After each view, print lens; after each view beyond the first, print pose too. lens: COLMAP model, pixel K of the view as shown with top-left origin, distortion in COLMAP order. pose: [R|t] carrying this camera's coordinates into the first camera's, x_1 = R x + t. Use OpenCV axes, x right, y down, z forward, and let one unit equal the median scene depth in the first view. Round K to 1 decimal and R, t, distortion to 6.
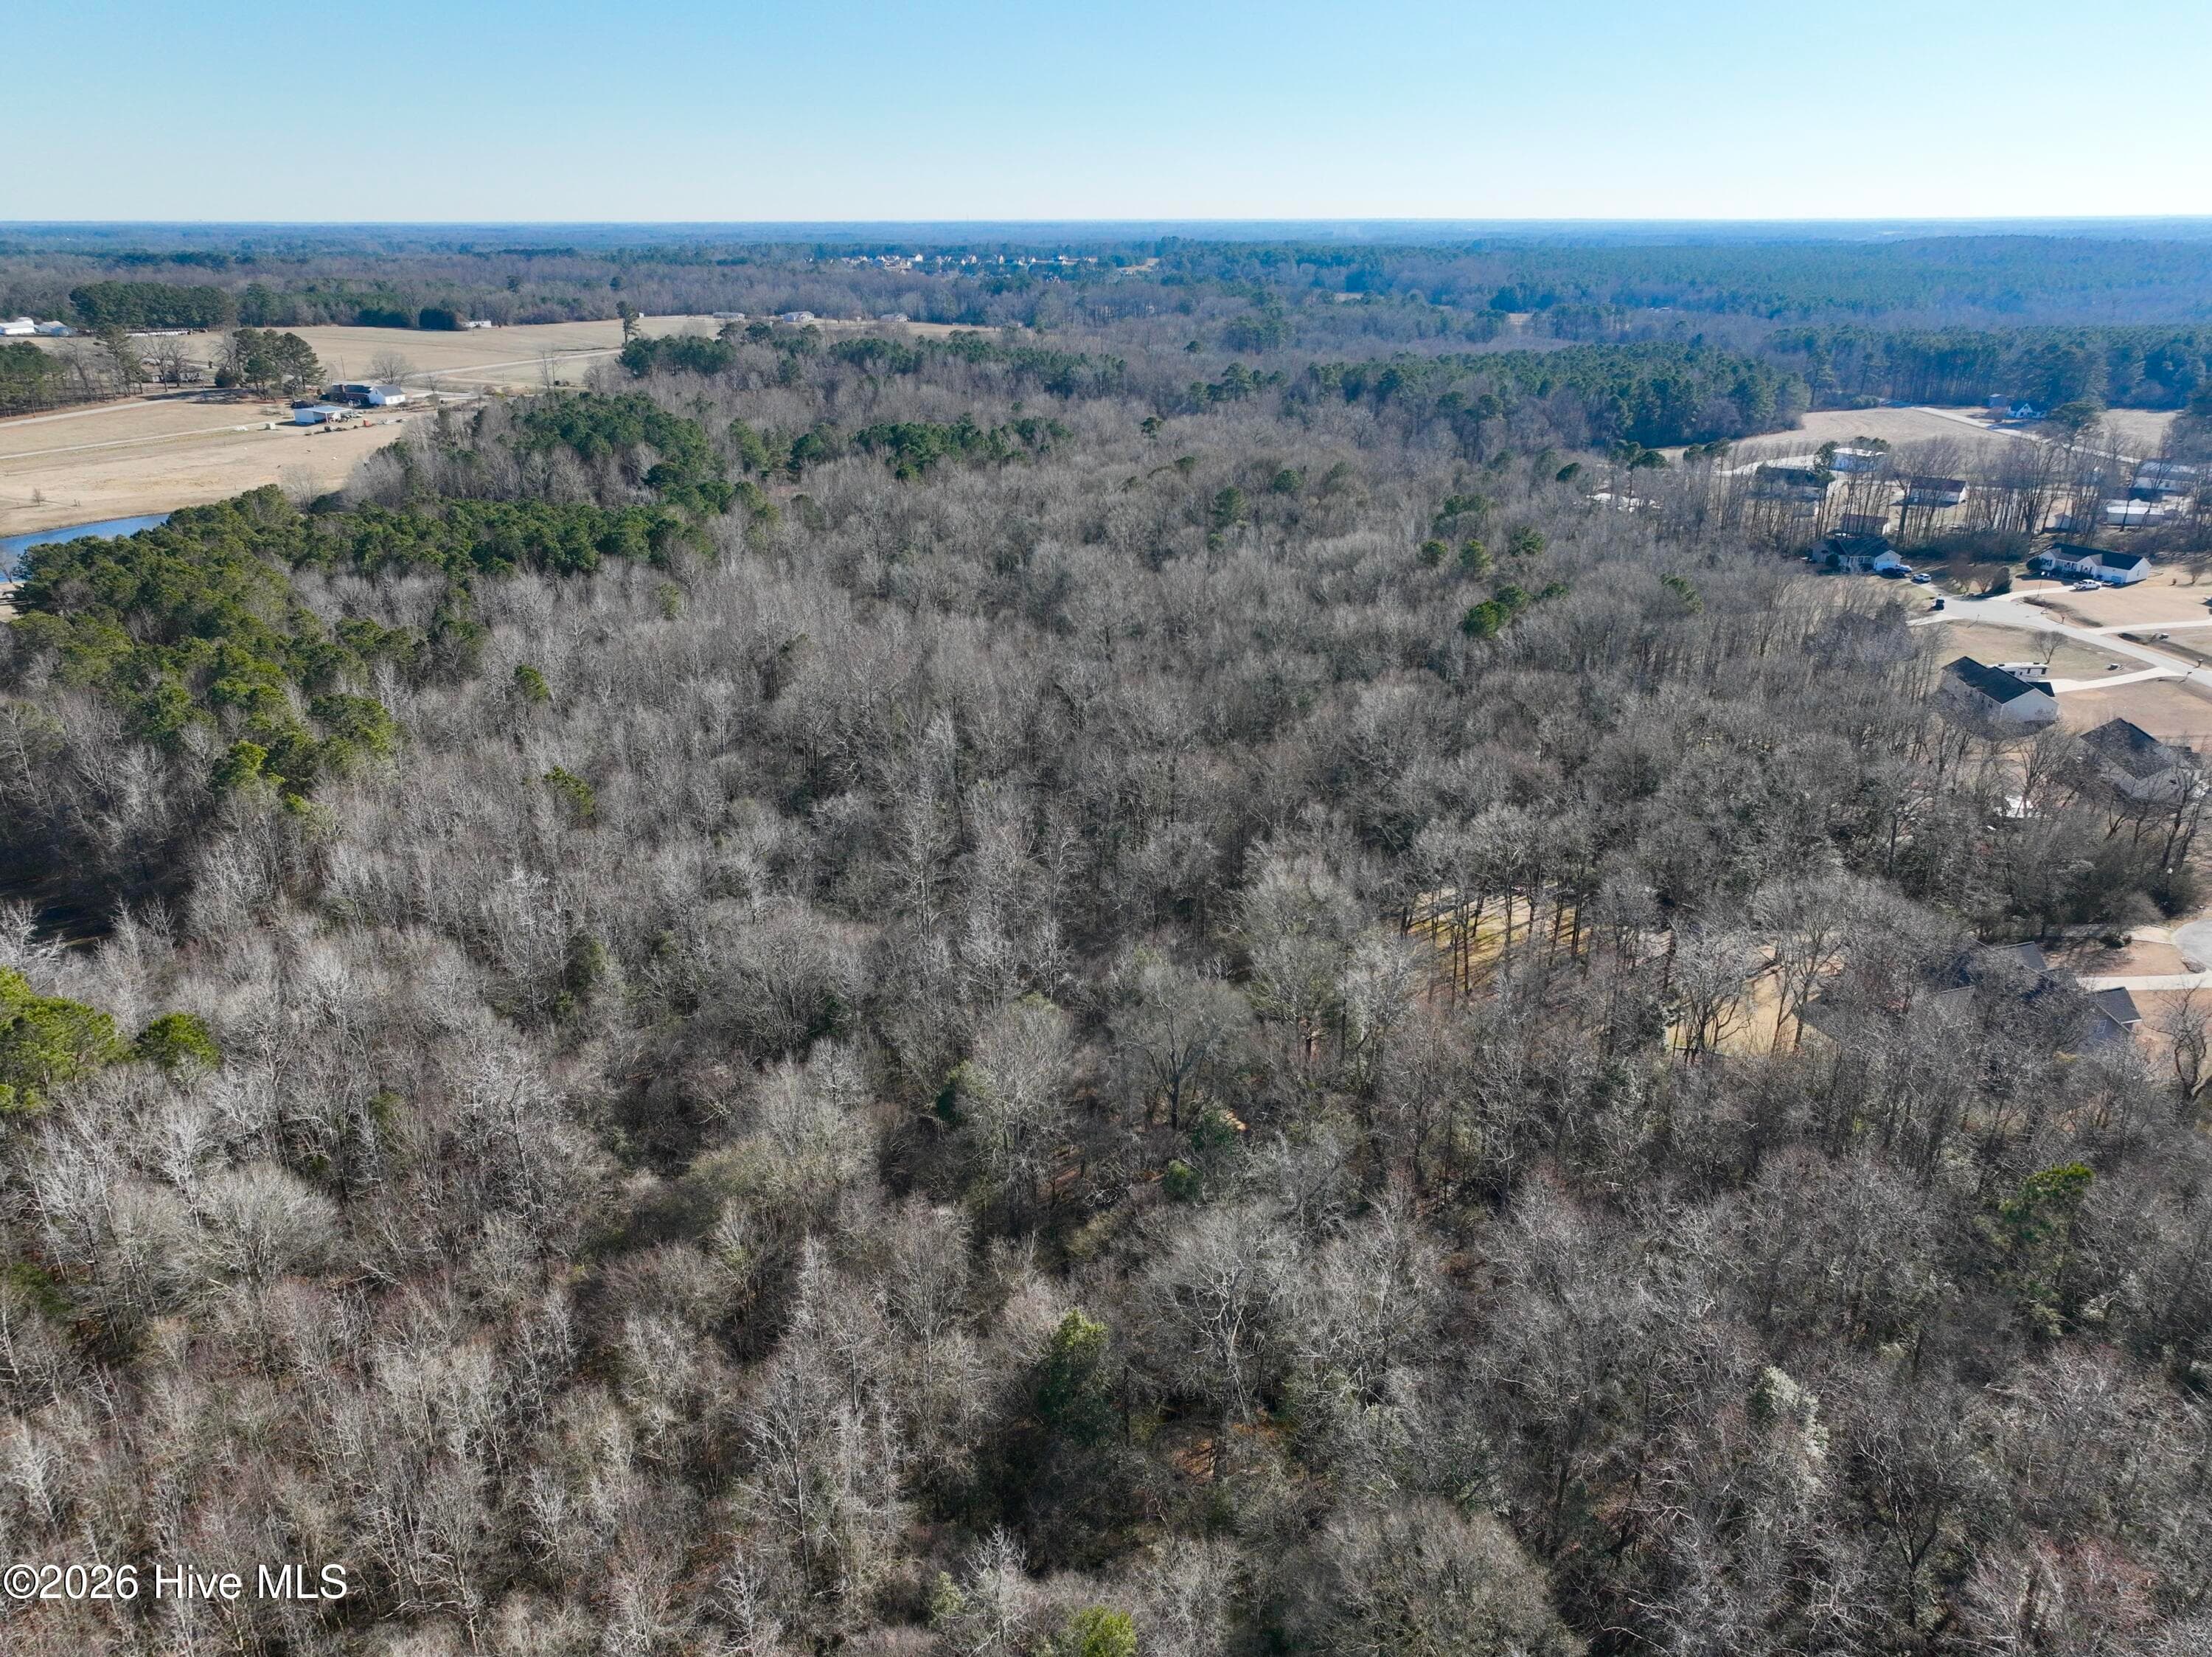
lens RADIAL K [[1579.9, 0, 1118.5], [0, 1579.9, 797.9], [0, 0, 1]] dist [0.003892, 0.018638]
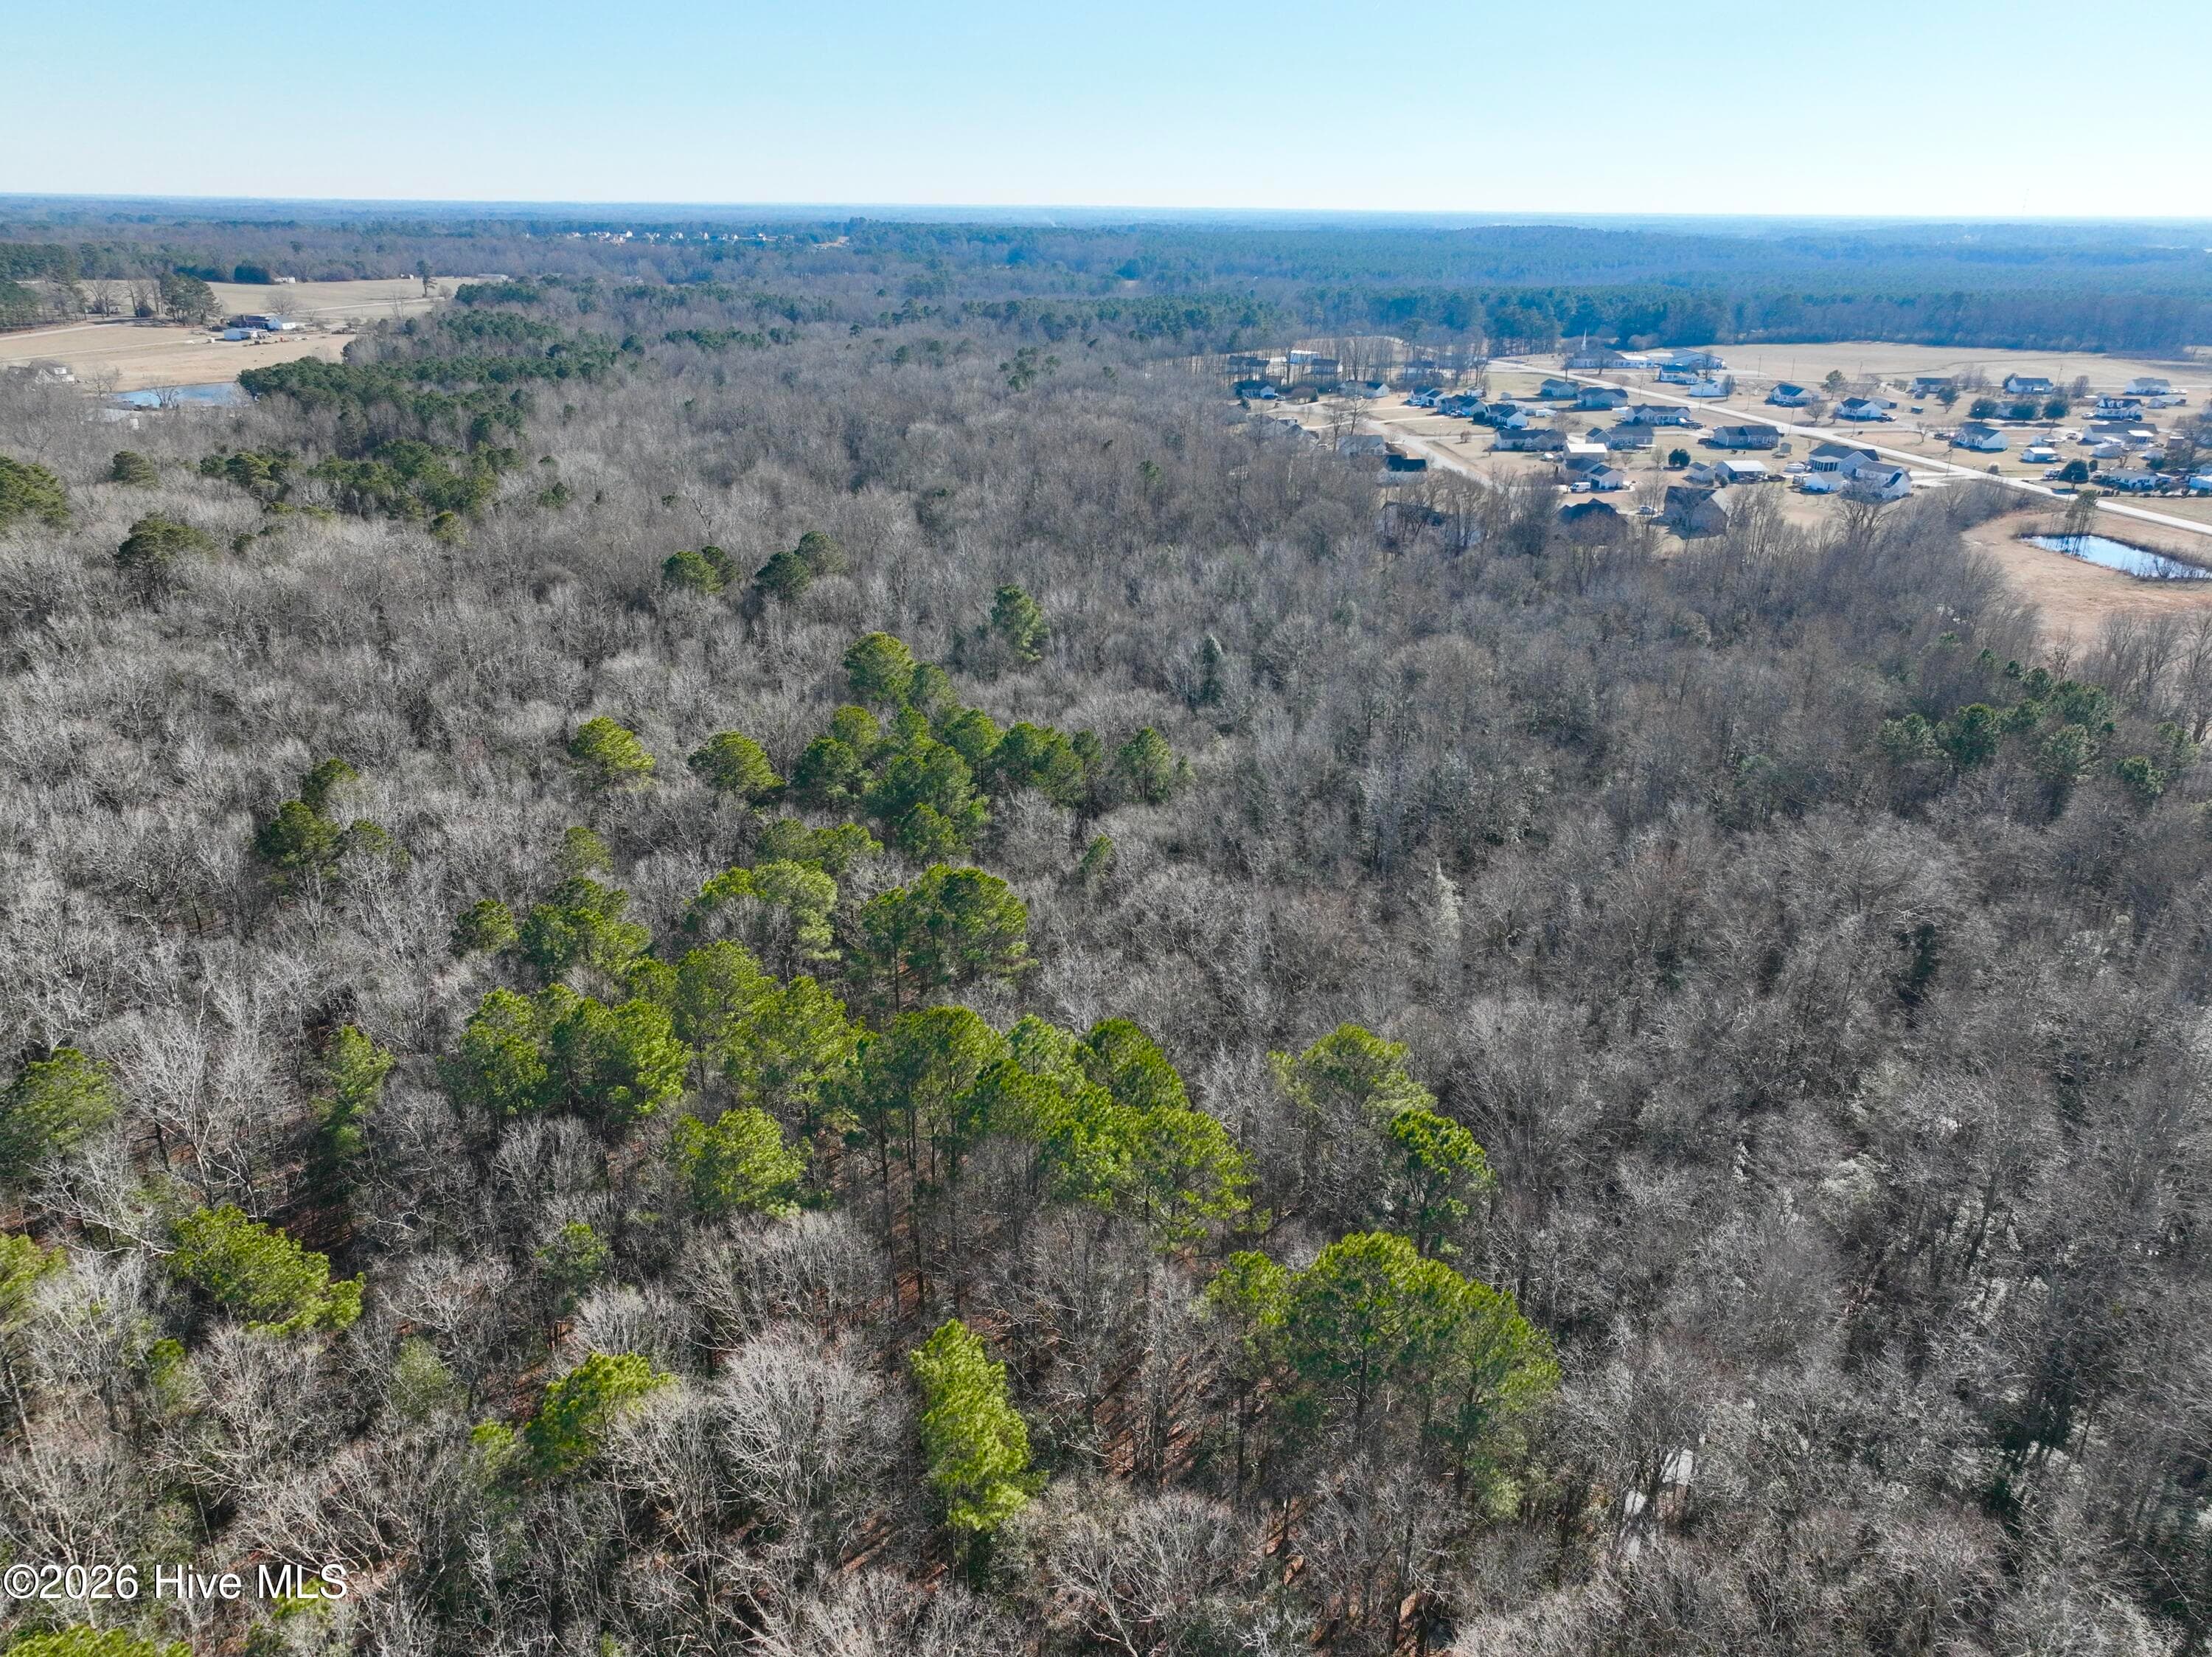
lens RADIAL K [[1579.9, 0, 1118.5], [0, 1579.9, 797.9], [0, 0, 1]] dist [0.003892, 0.018638]
pose [[0.982727, -0.054326, 0.176907, -0.019828], [0.052951, 0.998519, 0.012488, 0.168437], [-0.177323, -0.002905, 0.984148, -0.451904]]
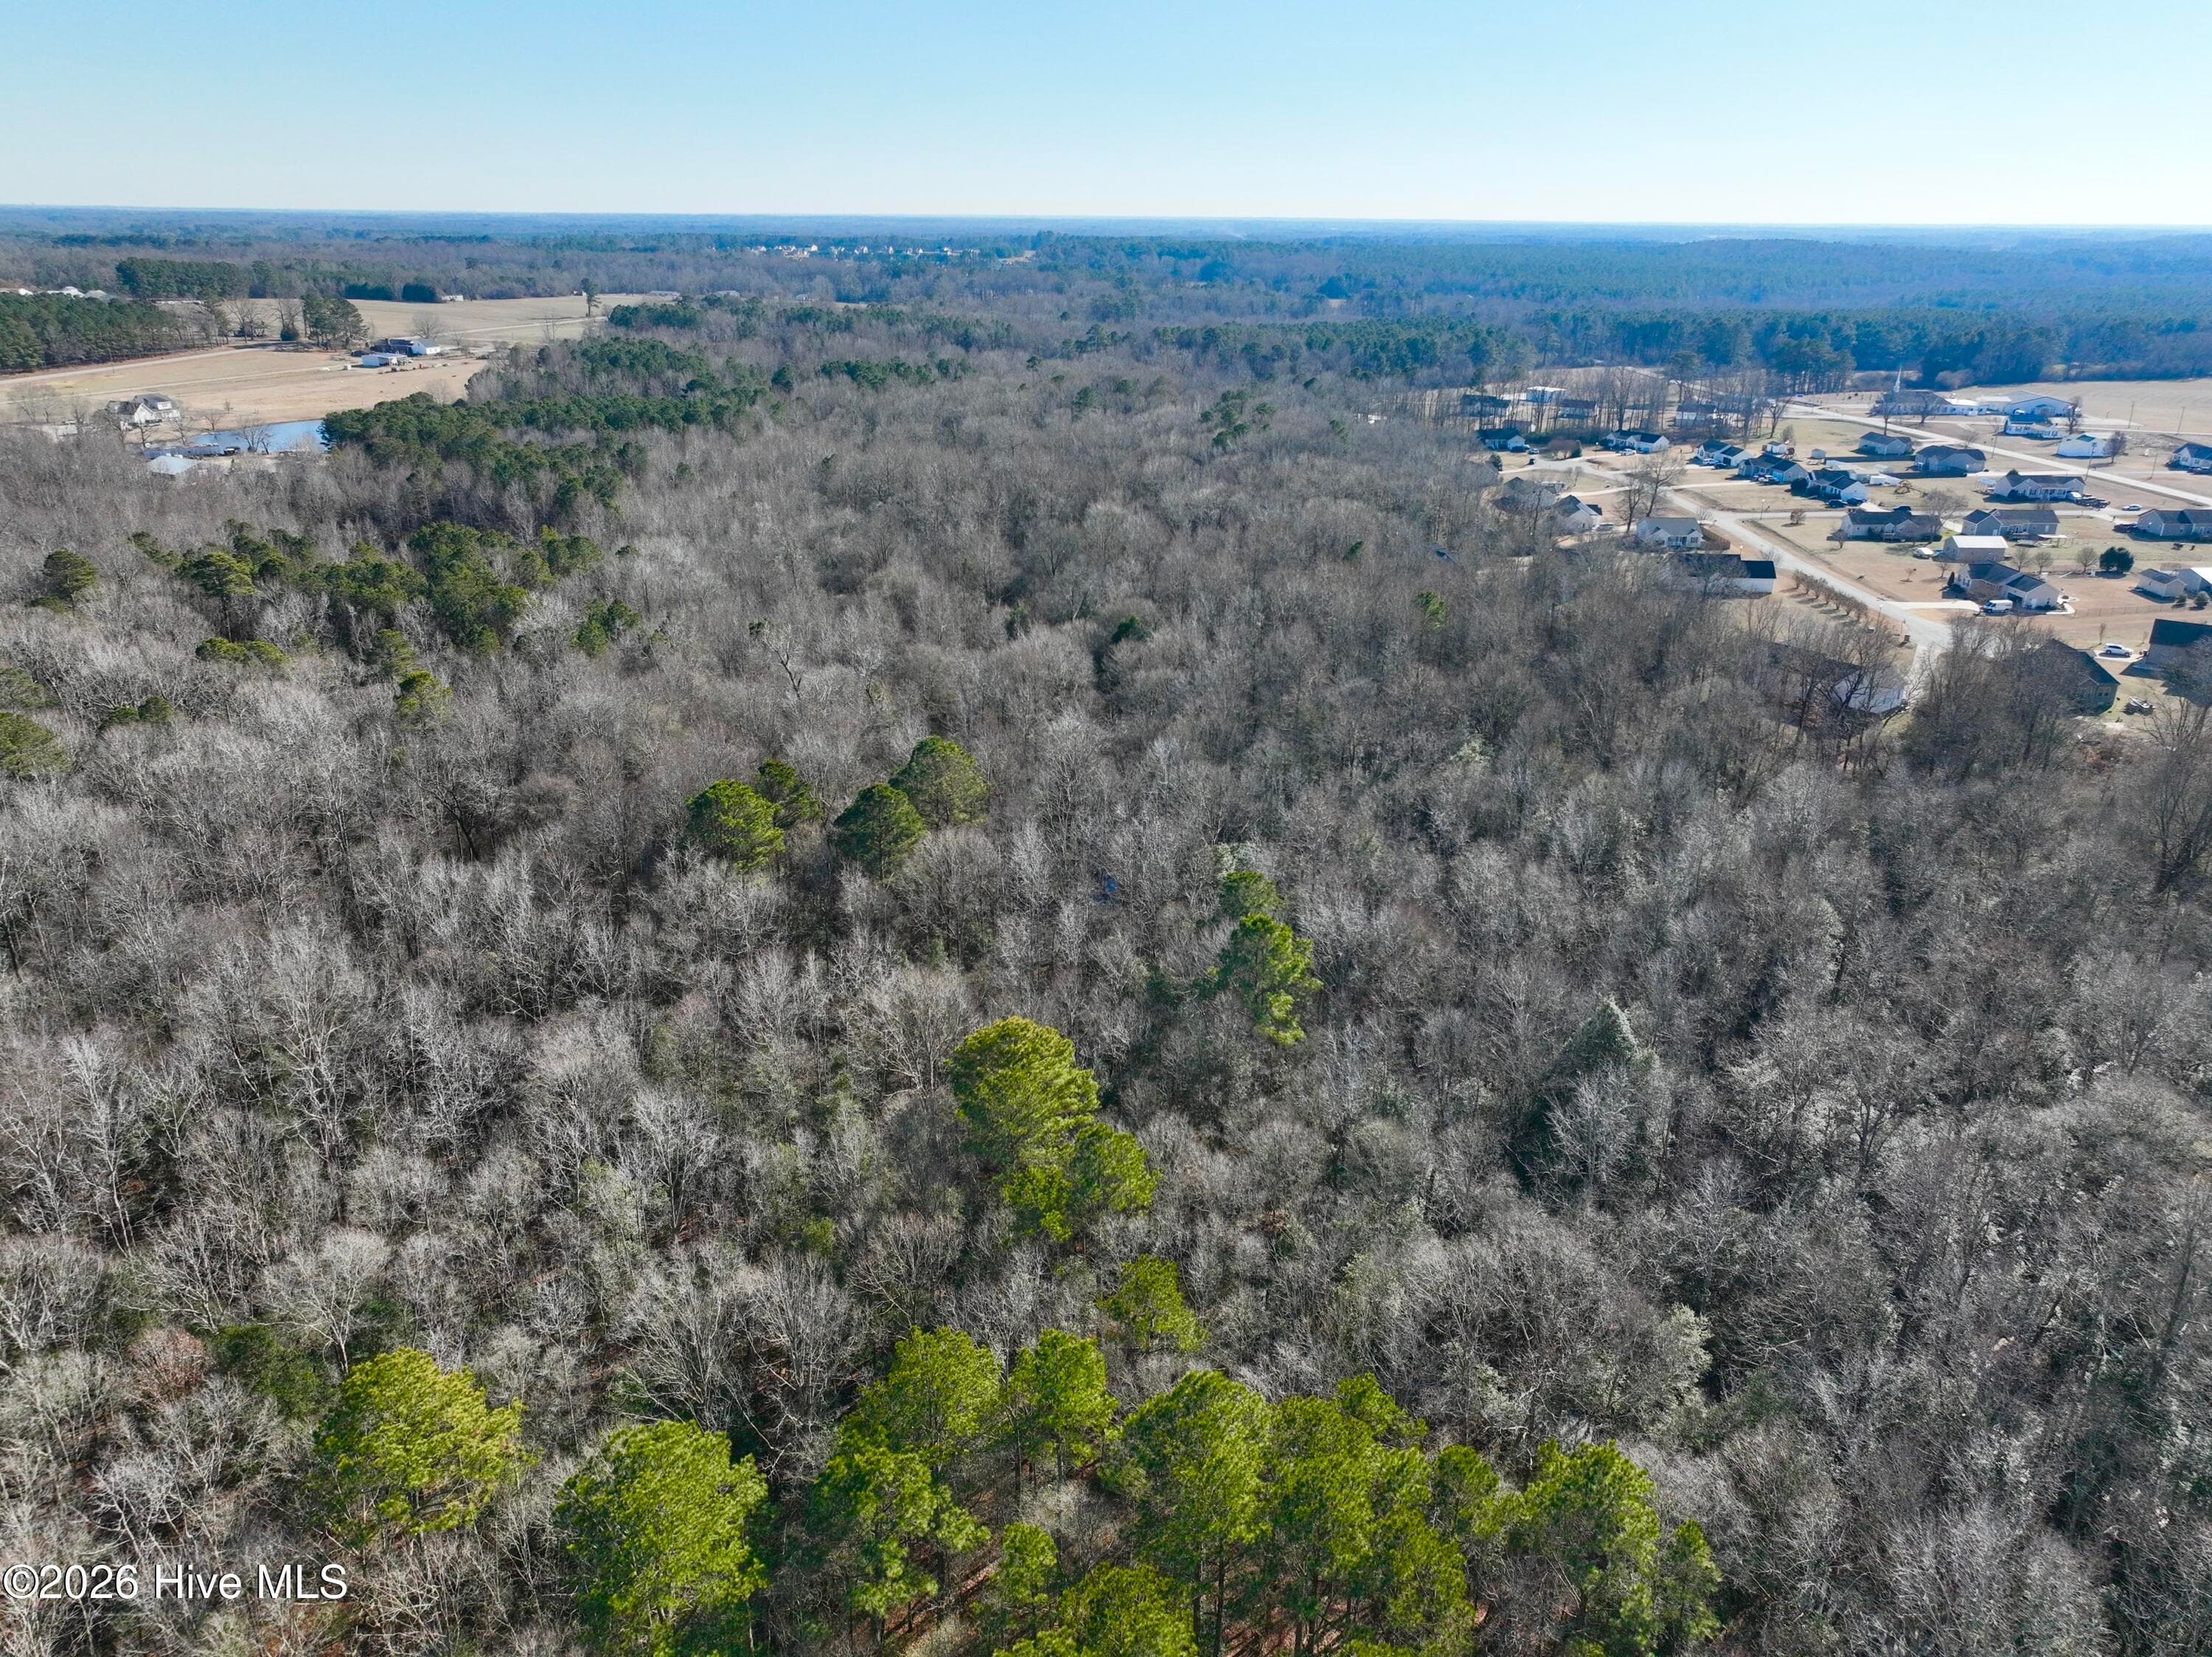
lens RADIAL K [[1579.9, 0, 1118.5], [0, 1579.9, 797.9], [0, 0, 1]] dist [0.003892, 0.018638]
pose [[0.997185, -0.015840, 0.073294, -0.009702], [0.015701, 0.999874, 0.002476, 0.107748], [-0.073324, -0.001318, 0.997307, -0.291792]]
